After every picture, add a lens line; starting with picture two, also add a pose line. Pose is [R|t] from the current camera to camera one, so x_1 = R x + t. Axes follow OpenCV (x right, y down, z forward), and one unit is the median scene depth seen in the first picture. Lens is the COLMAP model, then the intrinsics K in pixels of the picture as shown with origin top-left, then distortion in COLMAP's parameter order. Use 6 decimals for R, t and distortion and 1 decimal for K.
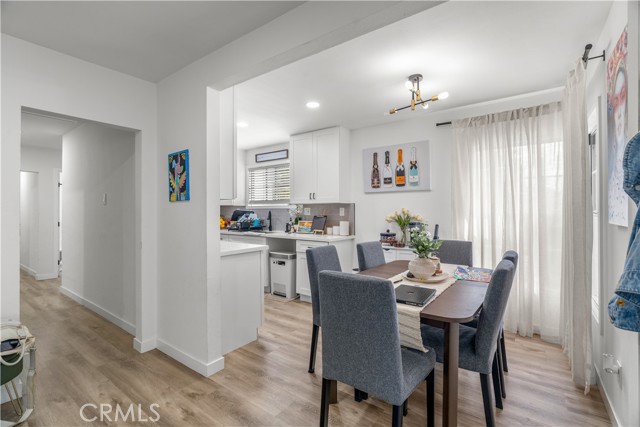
lens RADIAL K [[292.5, 0, 319.1], [0, 292.5, 214.0], [0, 0, 1]] dist [-0.005077, 0.001214]
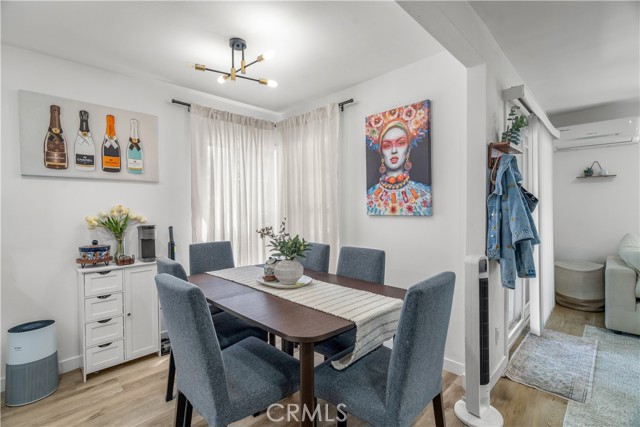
lens RADIAL K [[292.5, 0, 317.3], [0, 292.5, 209.1], [0, 0, 1]] dist [-0.005077, 0.001214]
pose [[0.163261, -0.006248, 0.986563, -0.288607], [0.009212, 0.999946, 0.004808, -0.010752], [-0.986540, 0.008303, 0.163310, 0.441069]]
